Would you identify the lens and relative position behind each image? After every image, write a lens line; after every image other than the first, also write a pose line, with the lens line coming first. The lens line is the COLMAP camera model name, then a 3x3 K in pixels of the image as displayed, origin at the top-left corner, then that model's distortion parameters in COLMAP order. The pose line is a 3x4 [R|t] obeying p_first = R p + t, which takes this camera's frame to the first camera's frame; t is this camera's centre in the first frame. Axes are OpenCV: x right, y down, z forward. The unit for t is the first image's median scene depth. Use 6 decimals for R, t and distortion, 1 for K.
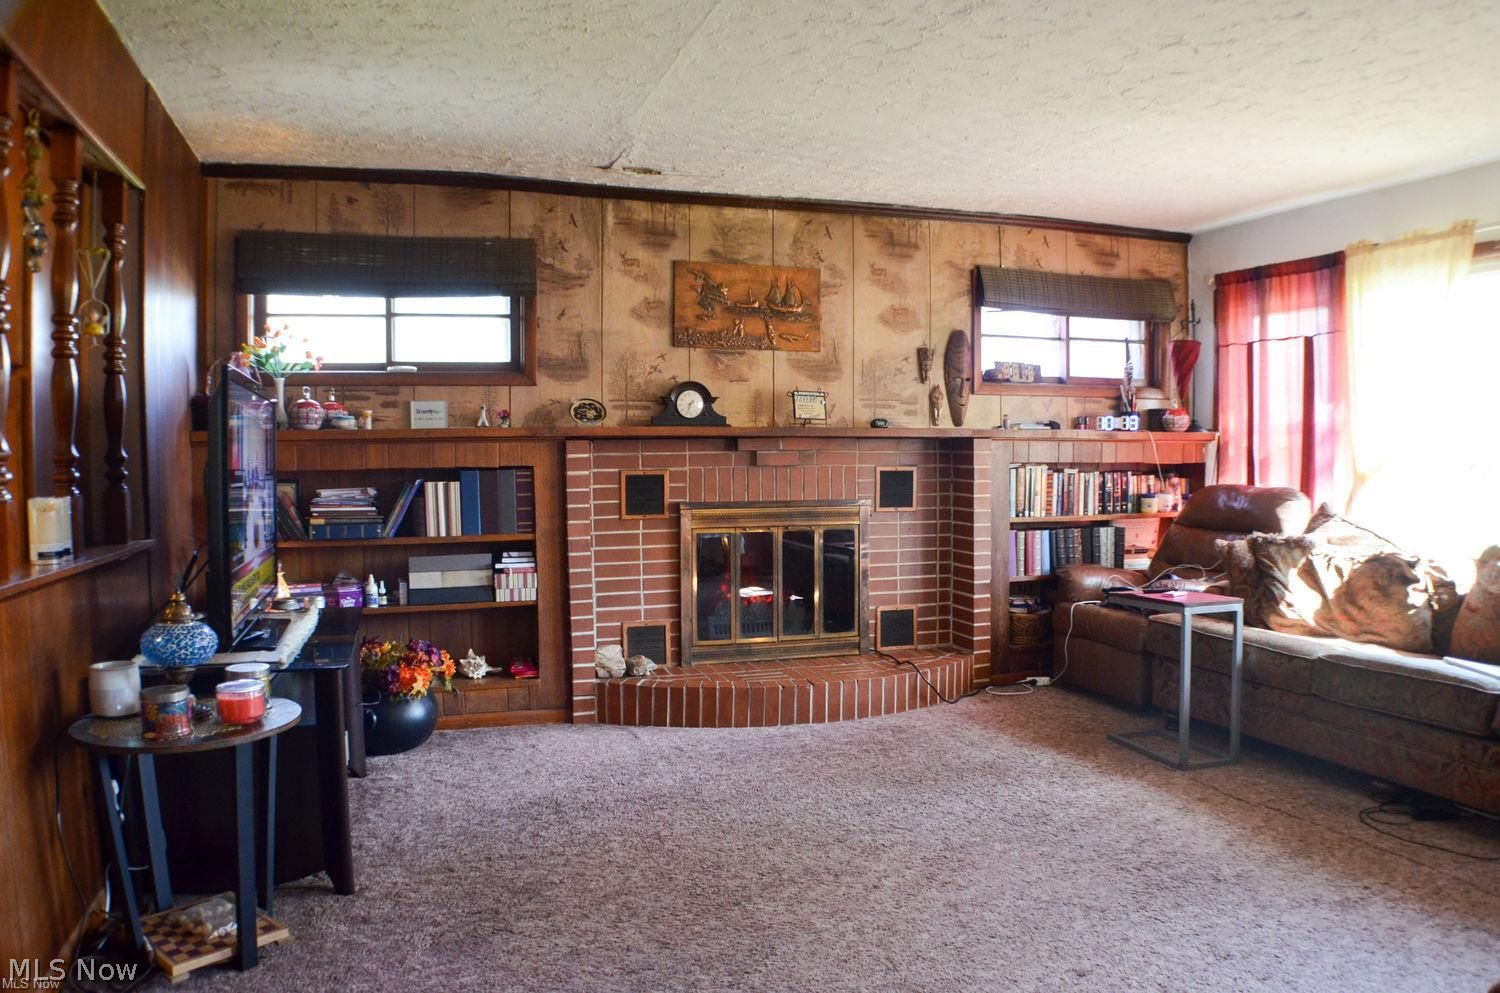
lens RADIAL K [[1109.8, 0, 760.3], [0, 1109.8, 500.3], [0, 0, 1]] dist [-0.144255, 0.008441]
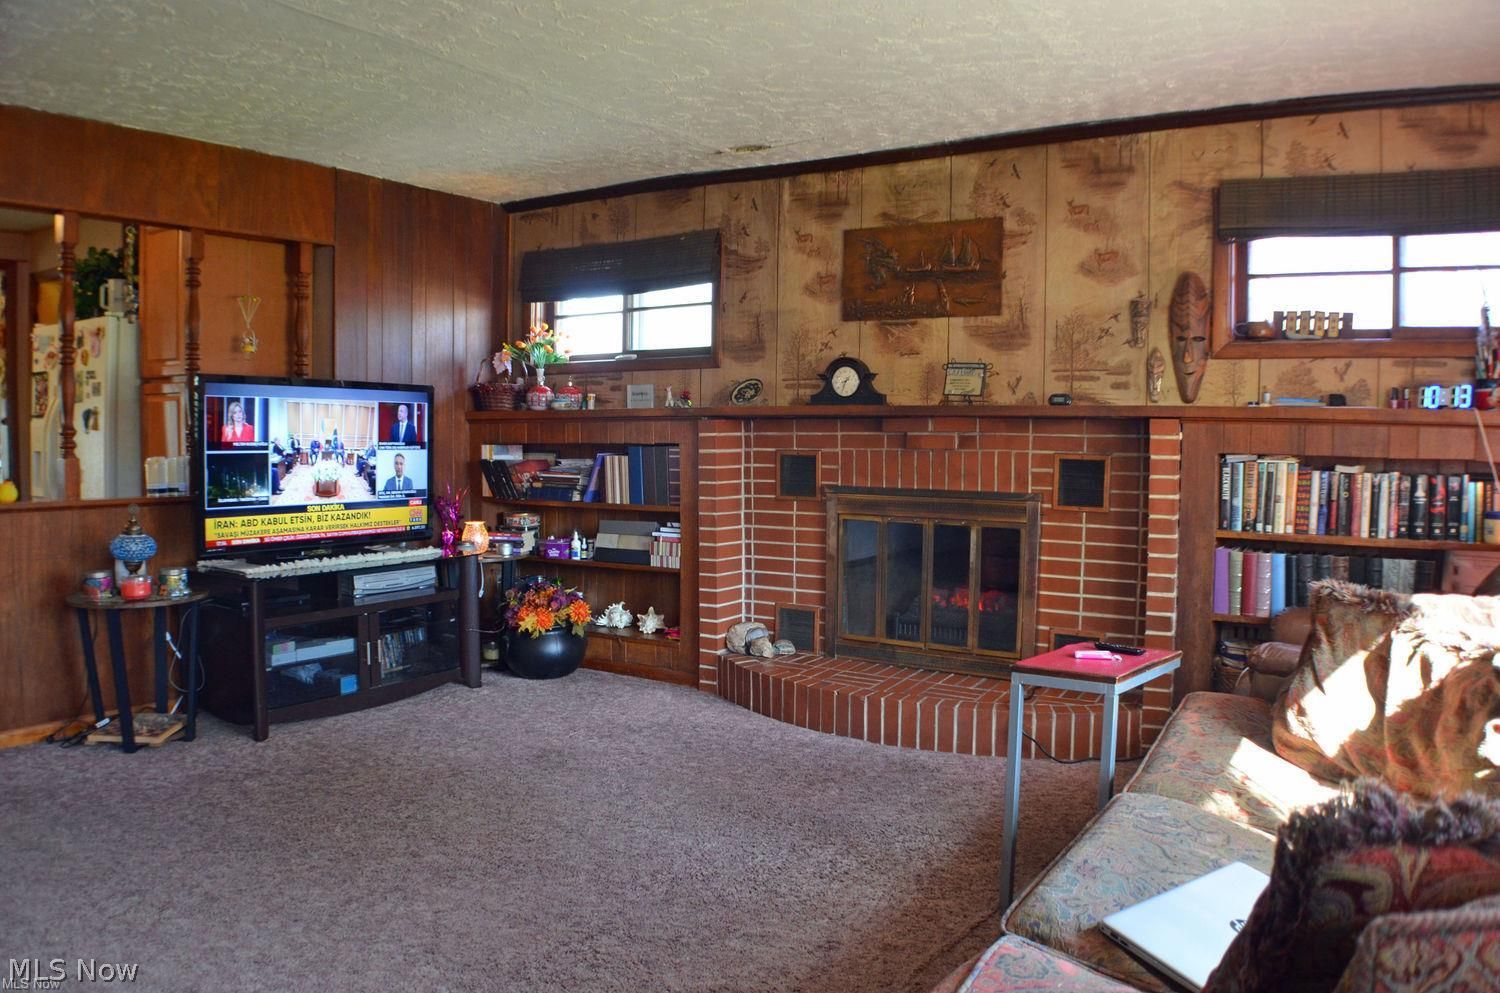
lens RADIAL K [[1109.8, 0, 757.9], [0, 1109.8, 493.5], [0, 0, 1]] dist [-0.144255, 0.008441]
pose [[0.621187, 0.052585, -0.781896, 0.628298], [-0.043796, 0.998516, 0.032359, -0.019047], [0.782437, 0.014143, 0.622569, 0.356730]]
